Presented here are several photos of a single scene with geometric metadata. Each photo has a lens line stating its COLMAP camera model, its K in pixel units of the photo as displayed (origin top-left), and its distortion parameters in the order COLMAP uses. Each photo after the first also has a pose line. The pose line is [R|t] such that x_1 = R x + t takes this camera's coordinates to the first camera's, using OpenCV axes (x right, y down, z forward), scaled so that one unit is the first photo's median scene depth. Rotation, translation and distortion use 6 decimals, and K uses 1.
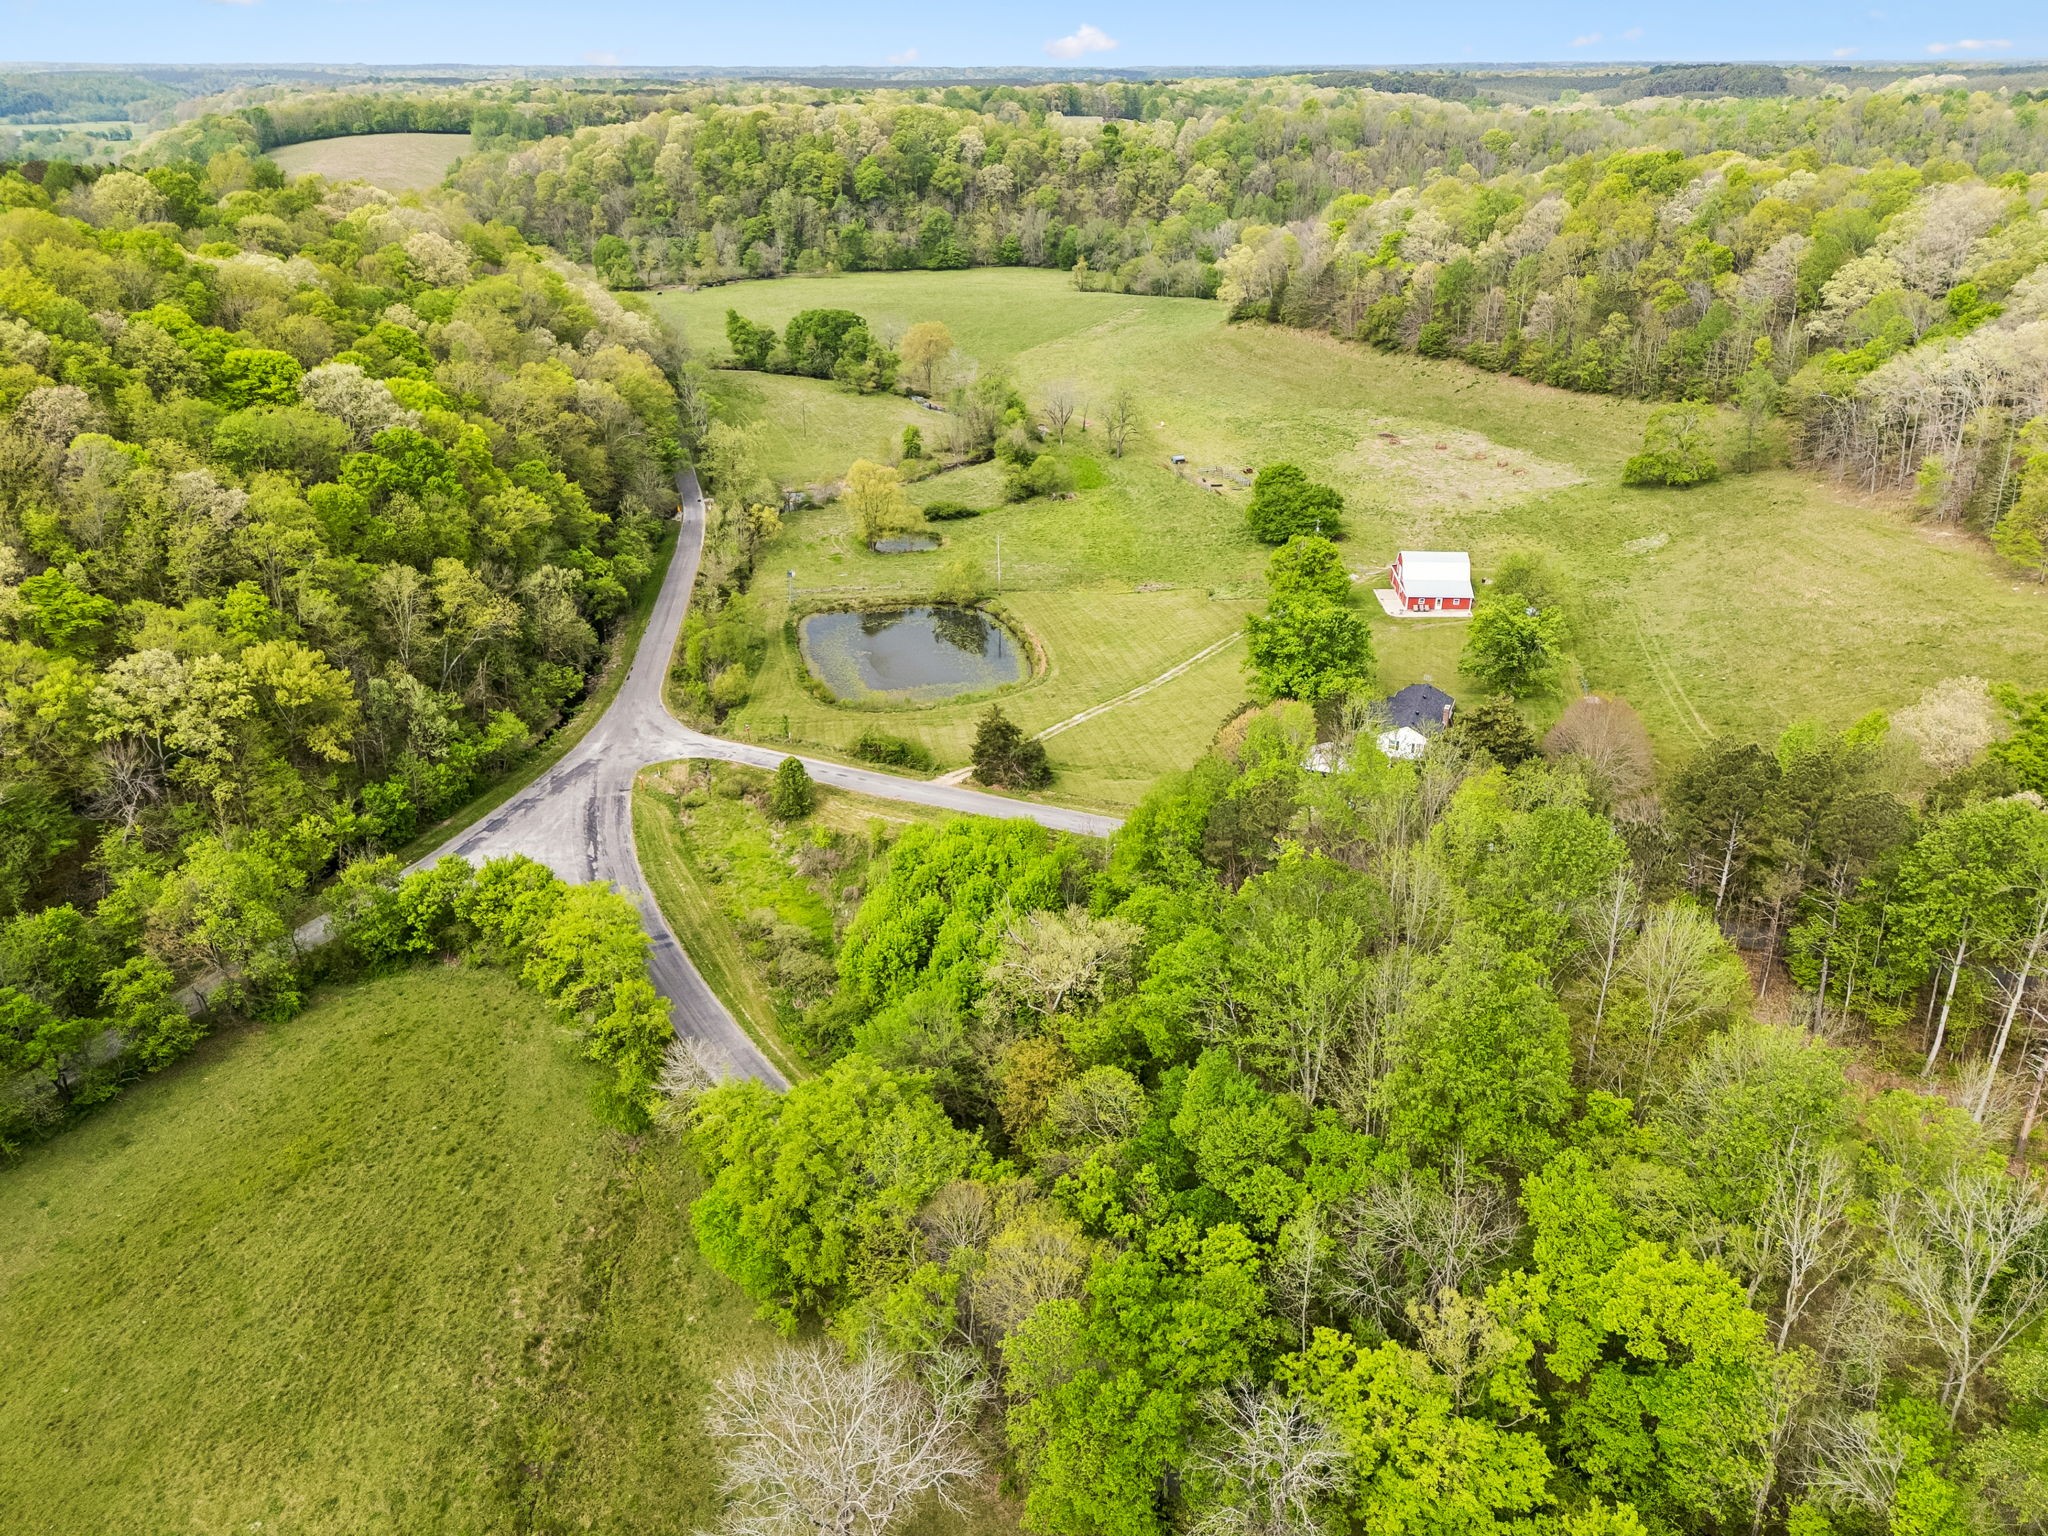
lens RADIAL K [[1466.0, 0, 1024.0], [0, 1466.0, 768.0], [0, 0, 1]] dist [0.065899, -0.048493]
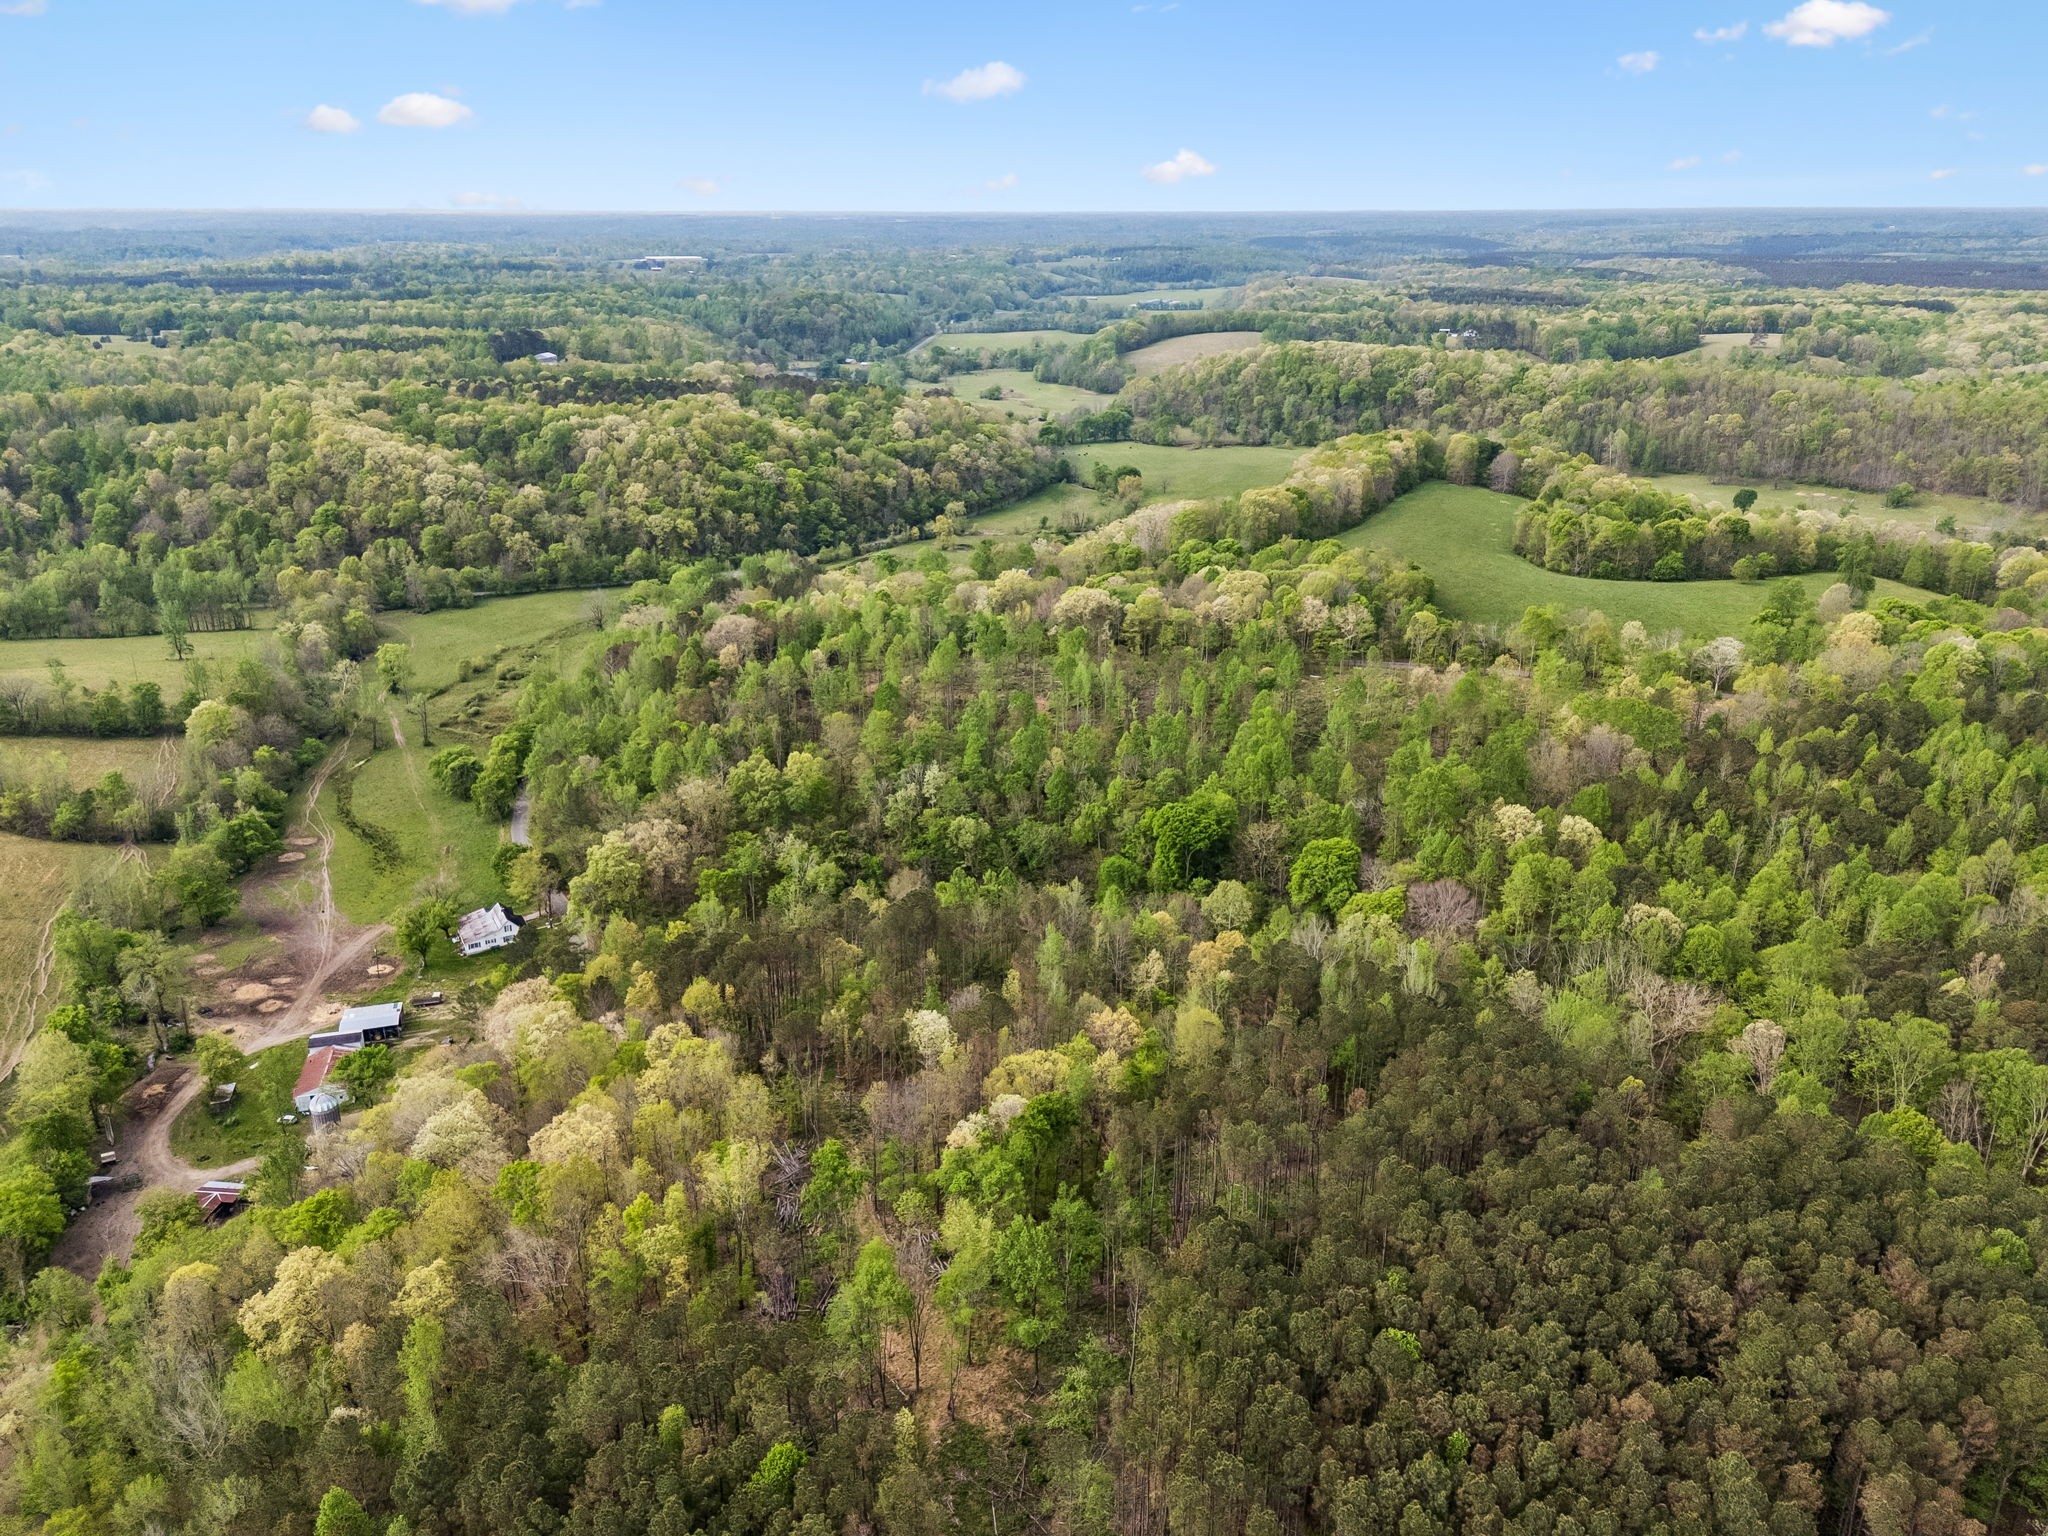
lens RADIAL K [[1511.5, 0, 1024.0], [0, 1511.5, 768.0], [0, 0, 1]] dist [0.082329, -0.077335]
pose [[0.737329, 0.234849, -0.633397, 0.766879], [-0.287668, 0.957518, 0.020155, 0.056939], [0.611223, 0.167347, 0.773564, -0.411102]]
